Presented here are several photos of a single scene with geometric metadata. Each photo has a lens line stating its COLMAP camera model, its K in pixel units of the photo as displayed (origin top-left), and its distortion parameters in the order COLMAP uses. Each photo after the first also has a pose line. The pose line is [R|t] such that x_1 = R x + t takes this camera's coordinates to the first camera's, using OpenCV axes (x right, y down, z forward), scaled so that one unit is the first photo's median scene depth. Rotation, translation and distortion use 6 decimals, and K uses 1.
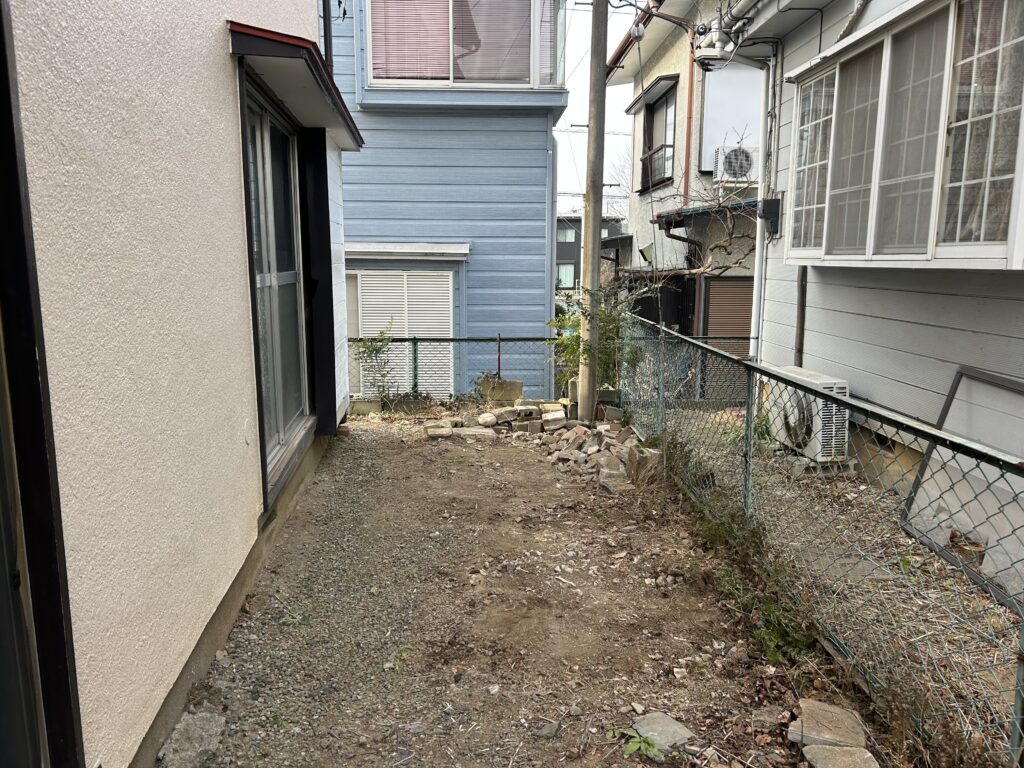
lens RADIAL K [[768.4, 0, 512.0], [0, 768.4, 384.0], [0, 0, 1]] dist [0.038663, -0.058718]
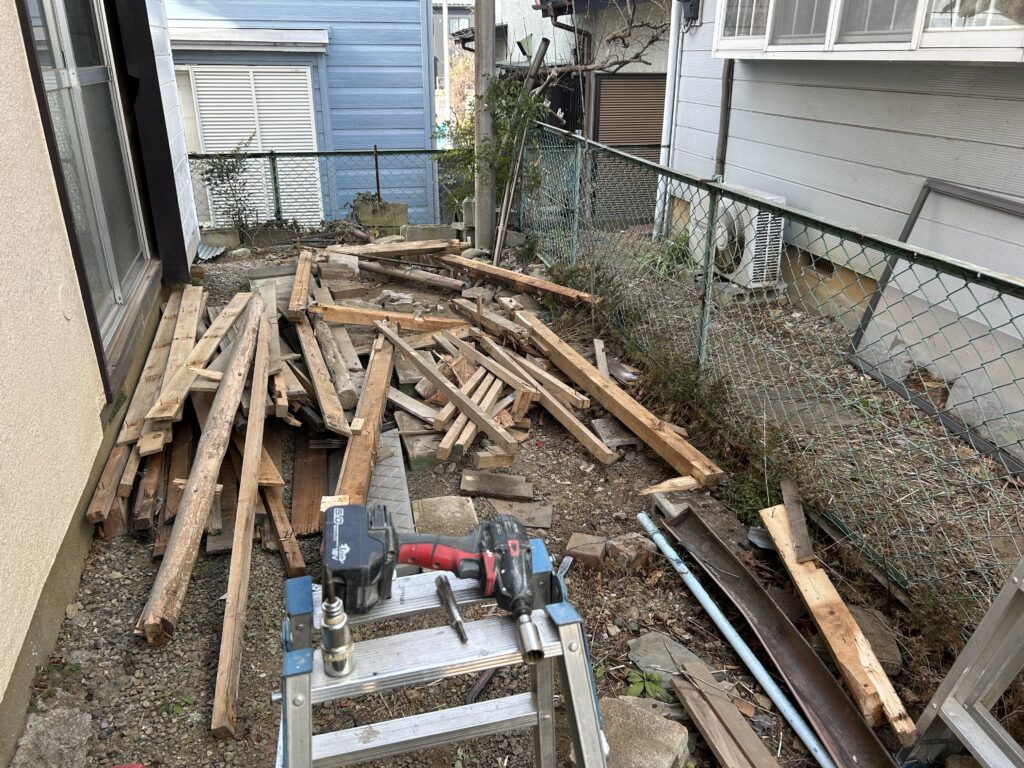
lens RADIAL K [[768.4, 0, 512.0], [0, 768.4, 384.0], [0, 0, 1]] dist [0.038663, -0.058718]
pose [[0.984239, -0.067882, 0.163296, -0.035493], [0.026708, 0.969861, 0.242189, -0.017738], [-0.174815, -0.234011, 0.956388, 0.140847]]
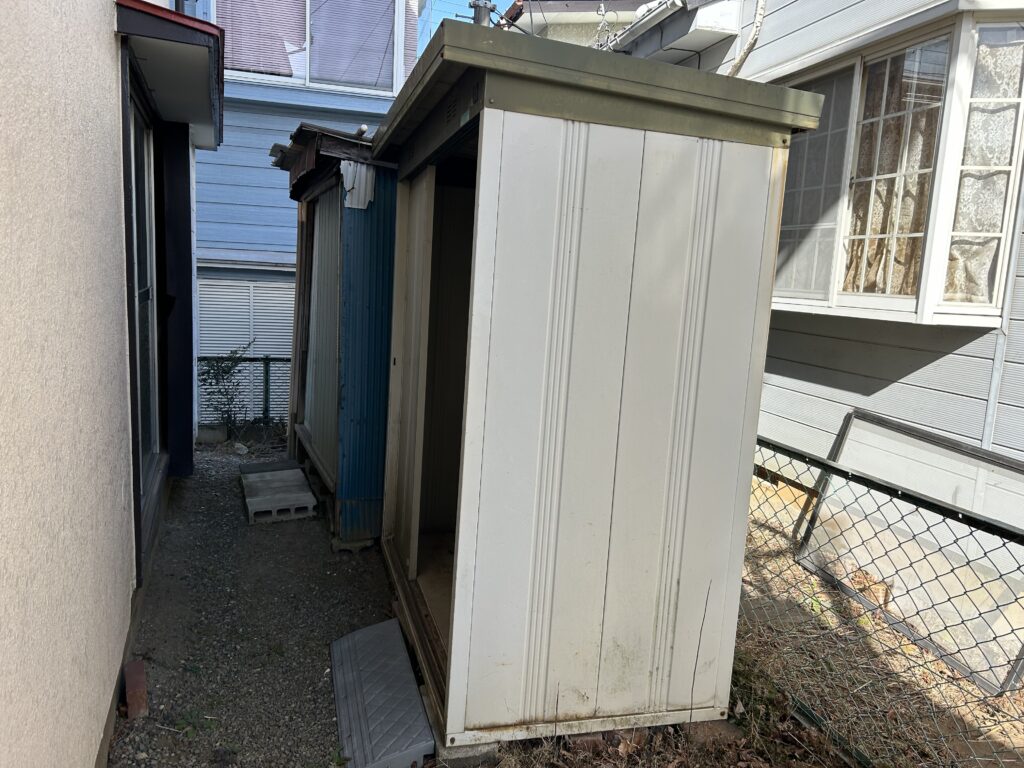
lens RADIAL K [[765.9, 0, 513.5], [0, 765.9, 377.9], [0, 0, 1]] dist [0.027934, -0.058125]
pose [[0.969755, 0.012256, 0.243774, -0.091570], [-0.008158, 0.999808, -0.017814, -0.031028], [-0.243946, 0.015287, 0.969668, 0.074264]]
